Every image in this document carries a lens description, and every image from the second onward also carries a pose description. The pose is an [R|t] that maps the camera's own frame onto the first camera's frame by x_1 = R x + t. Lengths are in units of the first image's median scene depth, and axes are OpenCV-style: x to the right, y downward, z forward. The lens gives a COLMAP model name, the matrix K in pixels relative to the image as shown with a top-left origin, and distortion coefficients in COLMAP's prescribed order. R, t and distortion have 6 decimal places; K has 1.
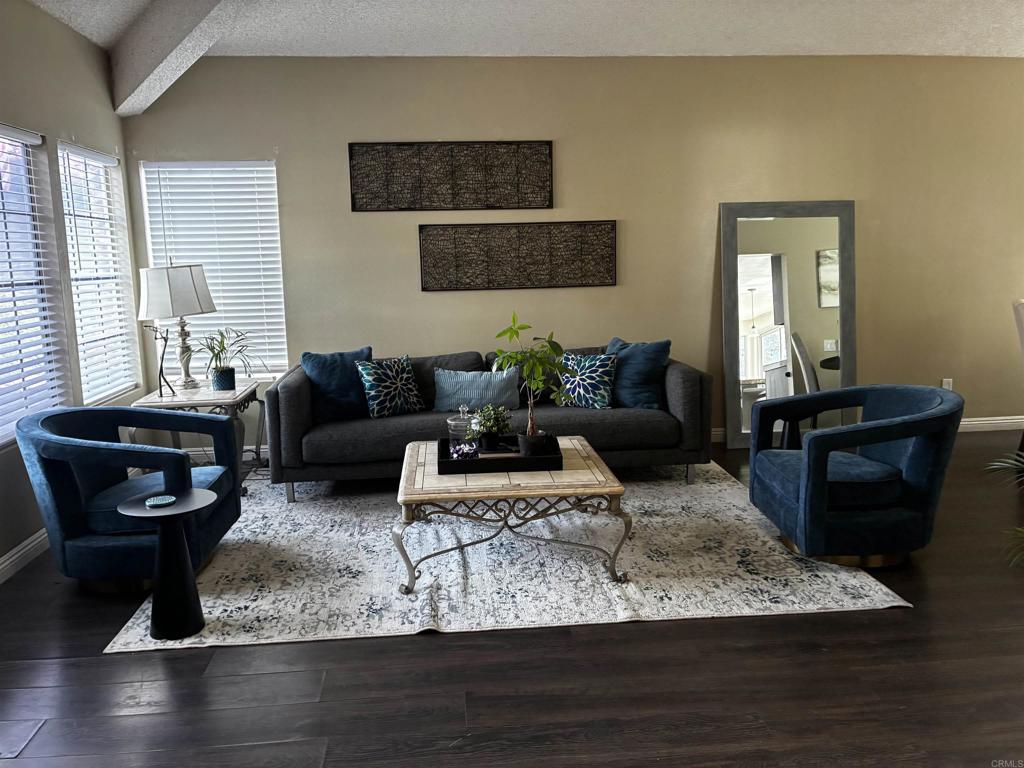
lens RADIAL K [[780.6, 0, 509.9], [0, 780.6, 384.5], [0, 0, 1]] dist [0.038753, -0.040240]
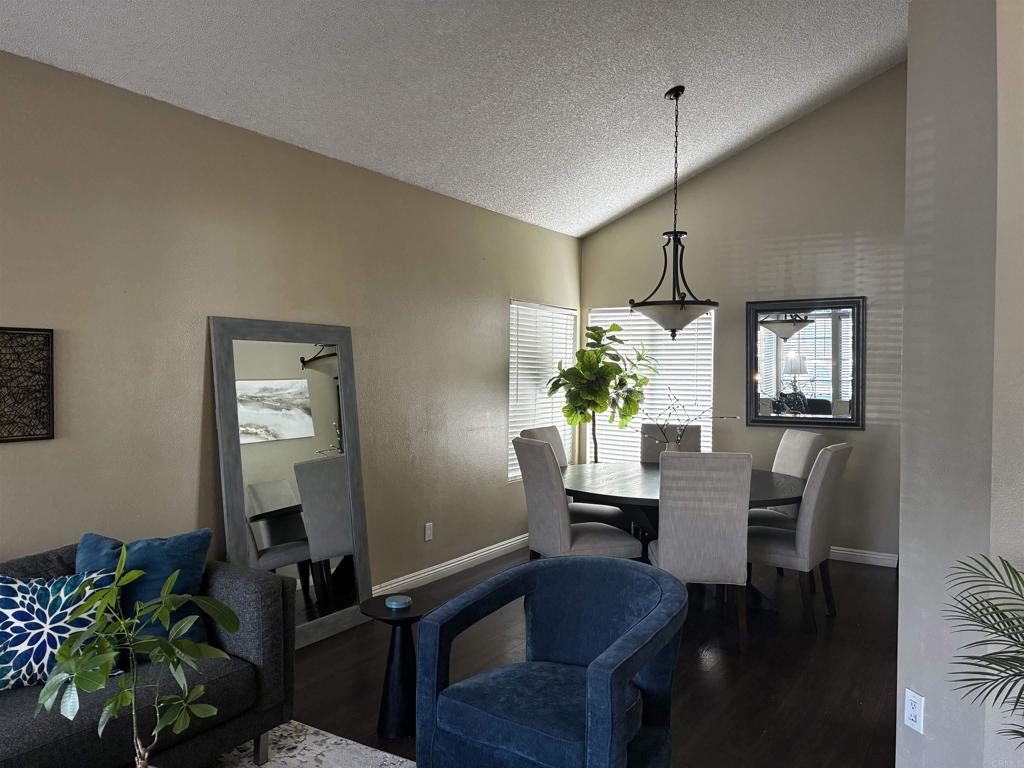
lens RADIAL K [[780.6, 0, 512.9], [0, 780.6, 385.7], [0, 0, 1]] dist [0.038753, -0.040240]
pose [[0.596865, 0.011918, 0.802253, -0.148109], [0.104240, 0.990263, -0.092264, -0.085999], [-0.795541, 0.138695, 0.589811, 0.424765]]
